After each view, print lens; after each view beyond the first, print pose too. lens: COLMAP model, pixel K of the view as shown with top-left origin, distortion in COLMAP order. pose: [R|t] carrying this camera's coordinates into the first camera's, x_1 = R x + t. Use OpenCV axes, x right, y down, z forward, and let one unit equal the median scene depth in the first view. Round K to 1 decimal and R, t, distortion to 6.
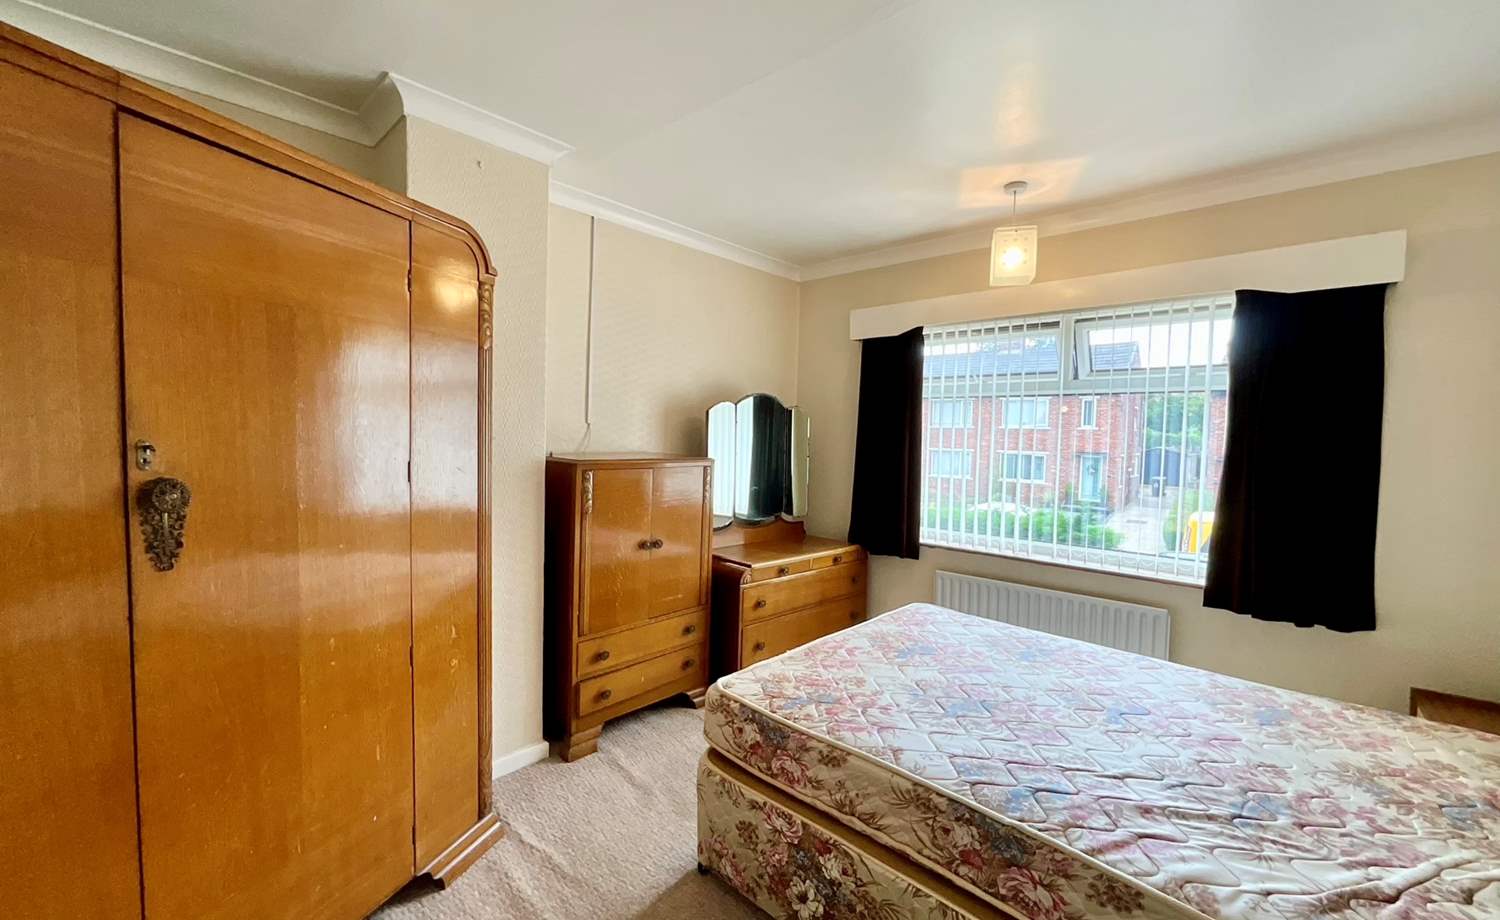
lens RADIAL K [[607.2, 0, 750.0], [0, 607.2, 460.0], [0, 0, 1]] dist [-0.001395, 0.000151]
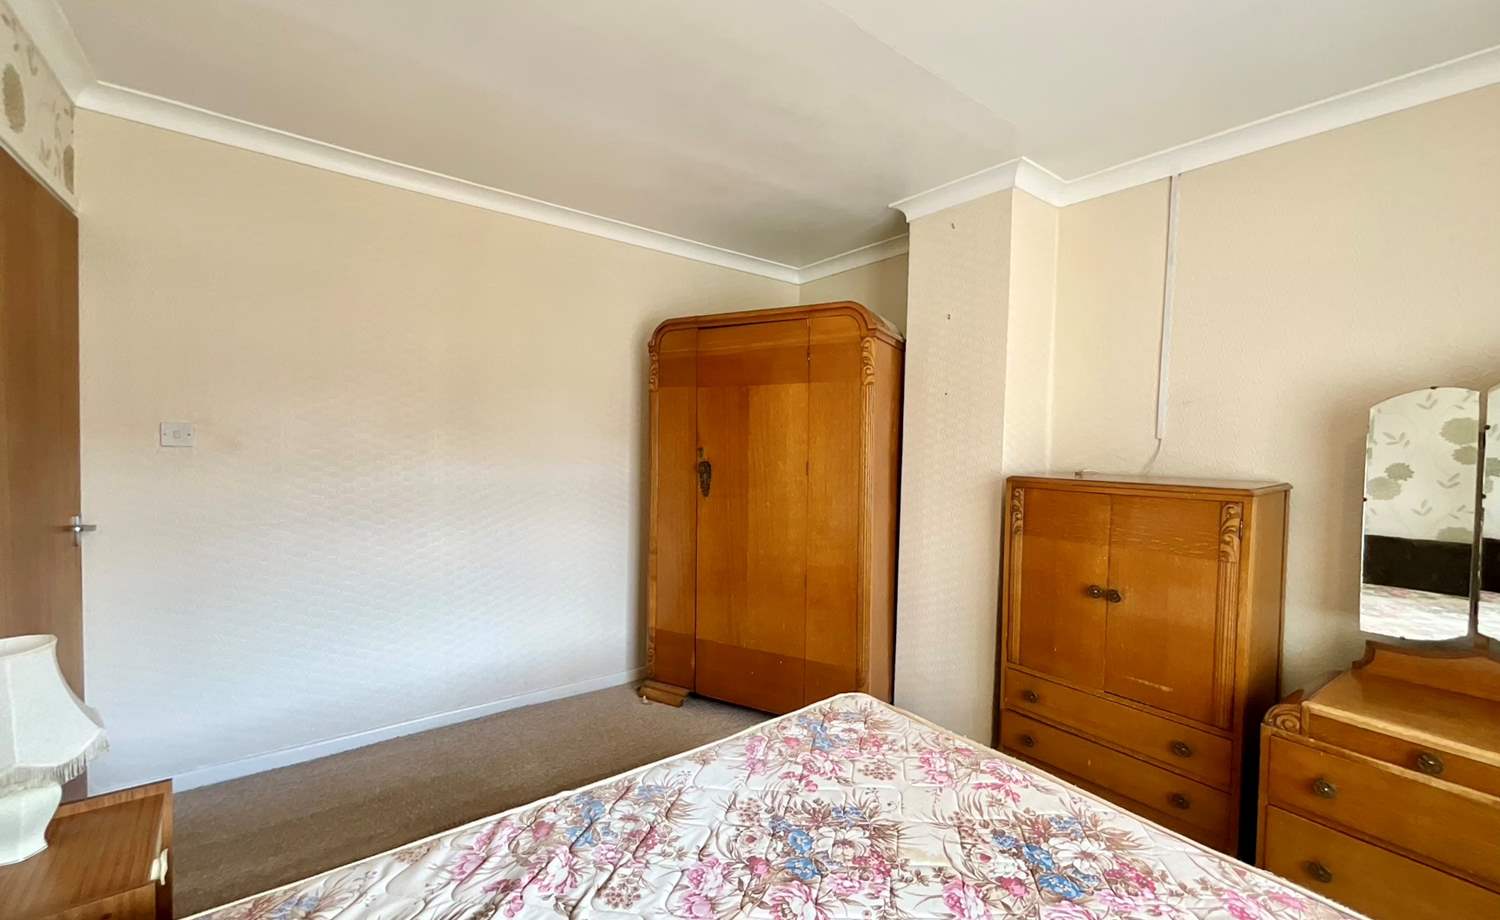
lens RADIAL K [[607.2, 0, 750.0], [0, 607.2, 460.0], [0, 0, 1]] dist [-0.001395, 0.000151]
pose [[-0.160041, 0.007208, -0.987084, 0.916409], [-0.065665, 0.997681, 0.017932, -0.018824], [0.984924, 0.067687, -0.159196, 0.924153]]
